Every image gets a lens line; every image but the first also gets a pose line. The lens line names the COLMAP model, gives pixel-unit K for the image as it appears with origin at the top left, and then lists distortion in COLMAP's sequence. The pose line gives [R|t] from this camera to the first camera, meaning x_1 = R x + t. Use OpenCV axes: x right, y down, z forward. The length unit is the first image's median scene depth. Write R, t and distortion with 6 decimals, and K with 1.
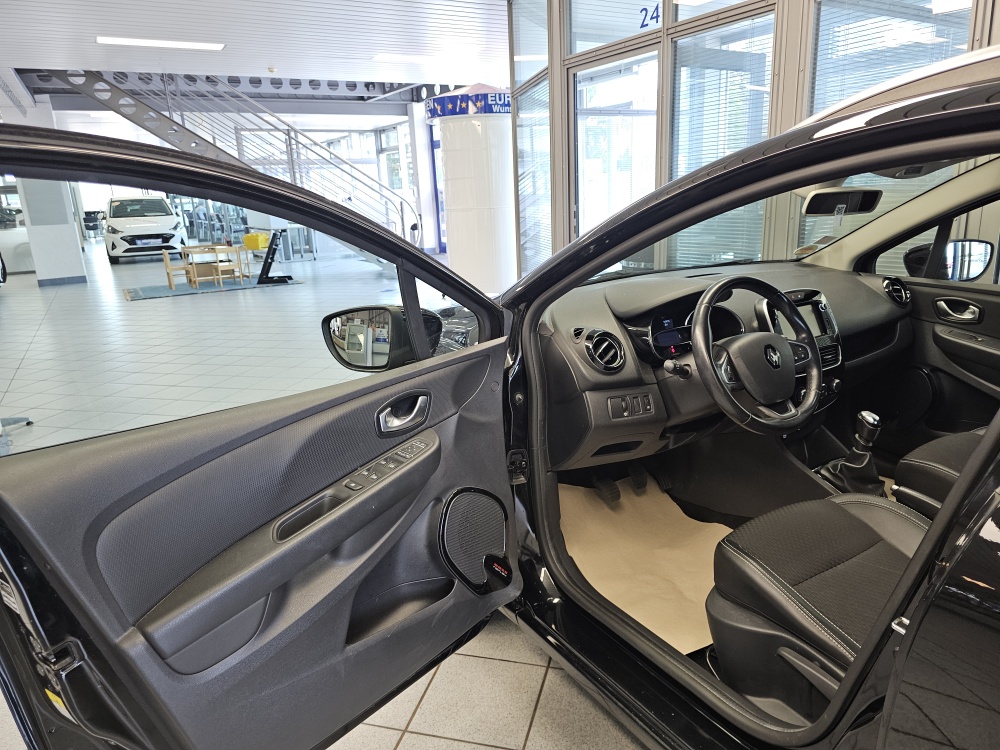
lens RADIAL K [[668.5, 0, 504.0], [0, 668.5, 382.1], [0, 0, 1]] dist [0.048474, -0.042865]
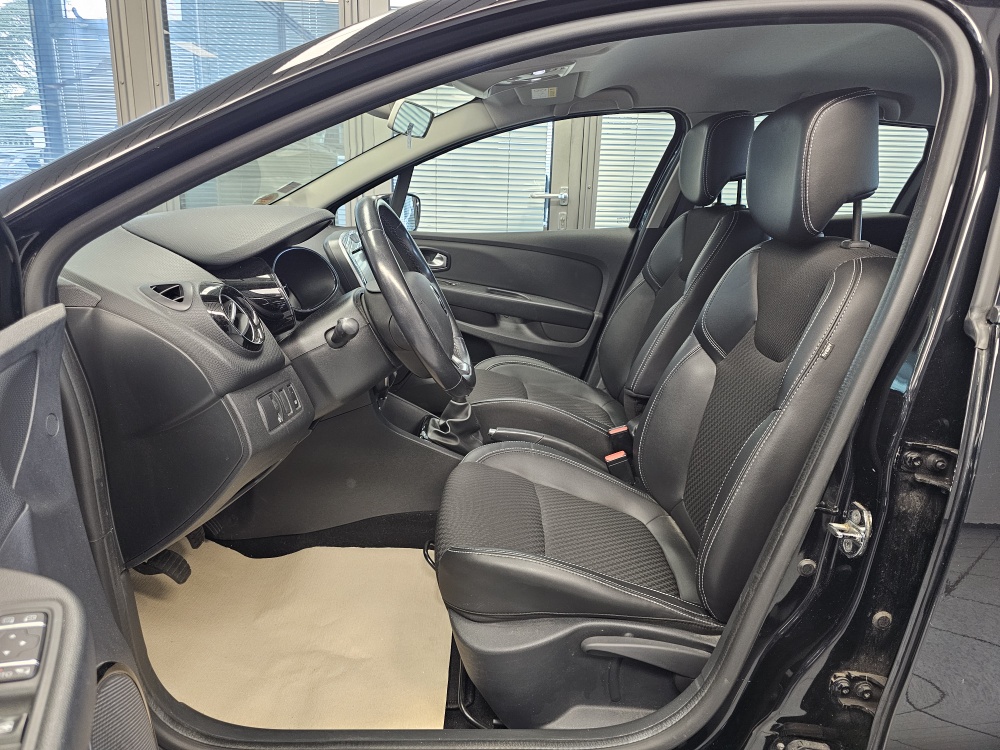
lens RADIAL K [[668.5, 0, 501.8], [0, 668.5, 375.1], [0, 0, 1]] dist [0.048474, -0.042865]
pose [[0.511265, -0.179862, 0.840392, -0.163820], [0.190096, 0.977302, 0.093516, -0.007392], [-0.838136, 0.111943, 0.533851, 0.389323]]
